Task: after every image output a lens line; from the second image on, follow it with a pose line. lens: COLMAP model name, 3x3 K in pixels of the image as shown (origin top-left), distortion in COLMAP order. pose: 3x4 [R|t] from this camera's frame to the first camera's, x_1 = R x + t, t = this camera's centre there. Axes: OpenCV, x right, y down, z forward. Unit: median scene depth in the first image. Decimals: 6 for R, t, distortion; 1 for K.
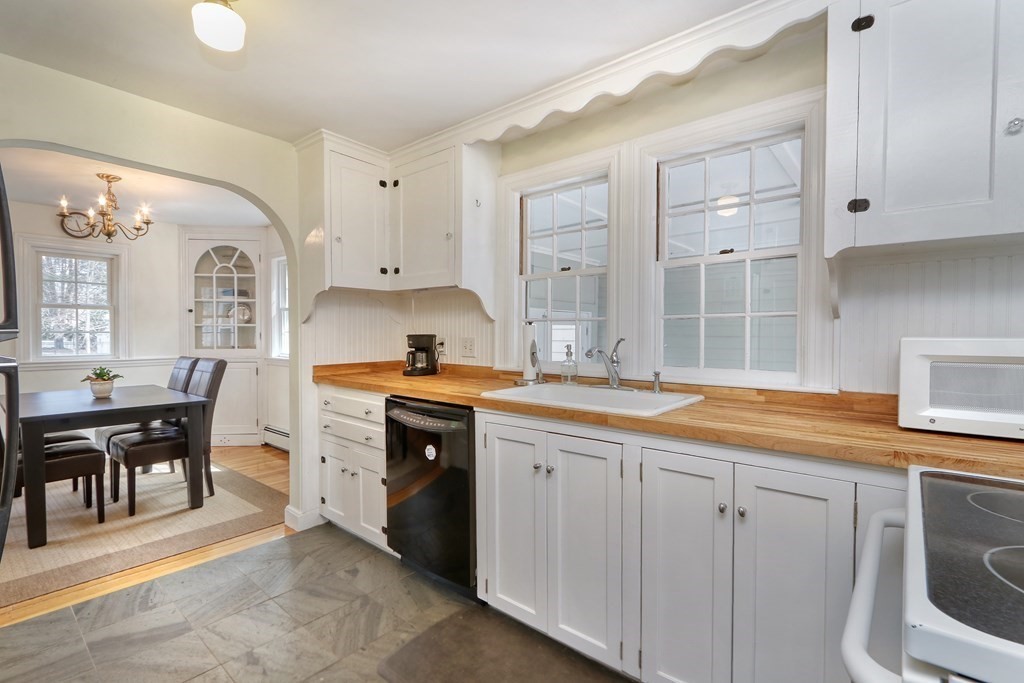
lens RADIAL K [[473.2, 0, 512.4], [0, 473.2, 341.2], [0, 0, 1]] dist [-0.004278, -0.000483]
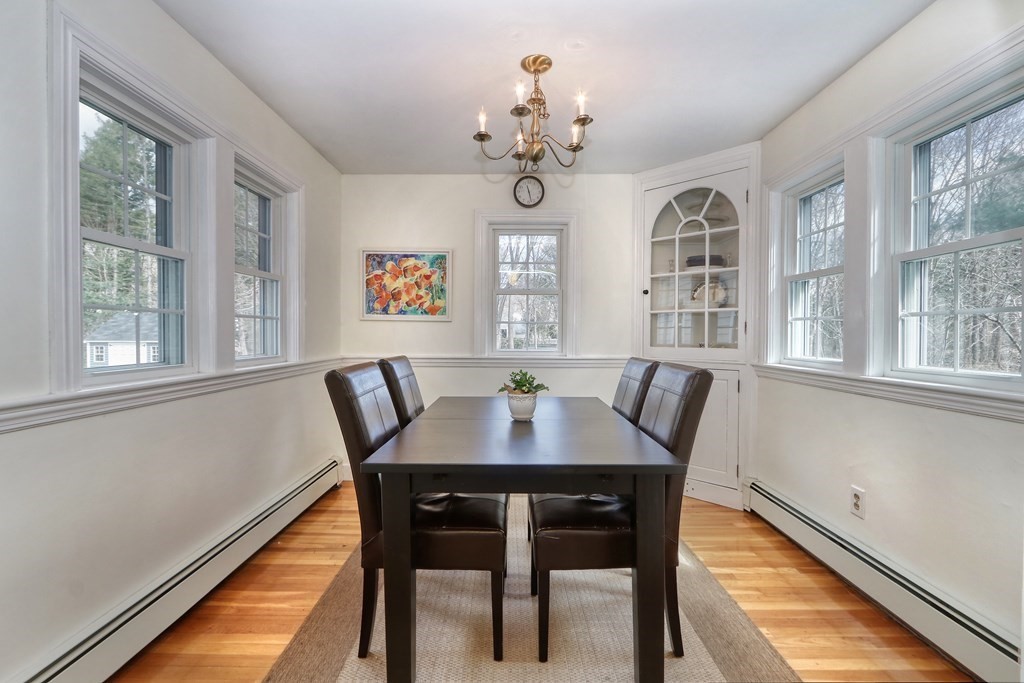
lens RADIAL K [[473.2, 0, 511.7], [0, 473.2, 337.9], [0, 0, 1]] dist [-0.004278, -0.000483]
pose [[0.644465, 0.010391, -0.764563, -0.277543], [-0.017100, 0.999853, -0.000825, 0.008269], [0.764442, 0.013606, 0.644549, 0.404882]]
